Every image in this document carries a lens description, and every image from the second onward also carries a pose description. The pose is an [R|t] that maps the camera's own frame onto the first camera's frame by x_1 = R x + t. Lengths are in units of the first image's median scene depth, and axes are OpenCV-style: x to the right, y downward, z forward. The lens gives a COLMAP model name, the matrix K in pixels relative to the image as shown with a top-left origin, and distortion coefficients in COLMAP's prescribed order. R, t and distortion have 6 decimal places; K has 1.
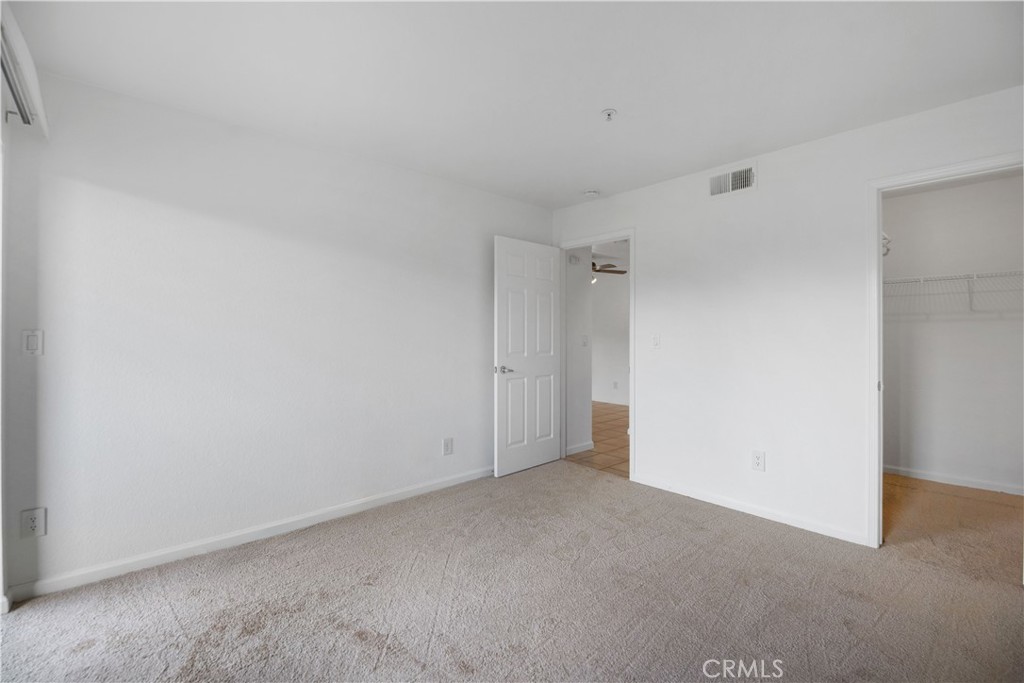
lens RADIAL K [[452.6, 0, 514.7], [0, 452.6, 334.2], [0, 0, 1]] dist [0.002075, 0.000382]
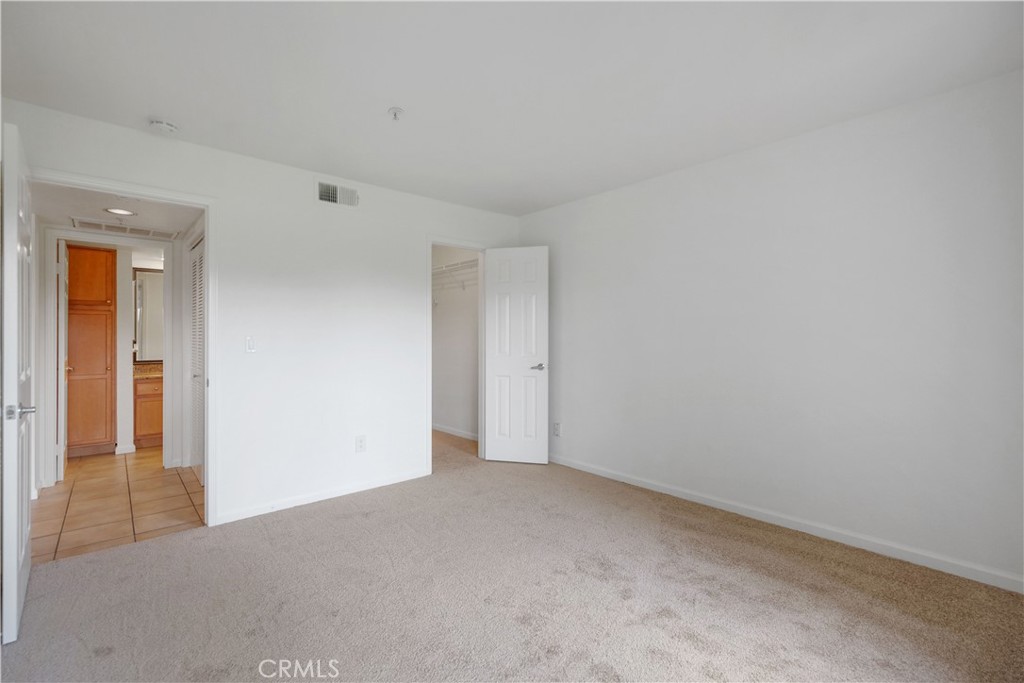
lens RADIAL K [[450.8, 0, 512.7], [0, 450.8, 335.0], [0, 0, 1]] dist [0.012549, 0.000121]
pose [[0.014319, -0.000698, 0.999897, -0.545676], [-0.002707, 0.999996, 0.000737, -0.002830], [-0.999894, -0.002717, 0.014317, 0.517052]]
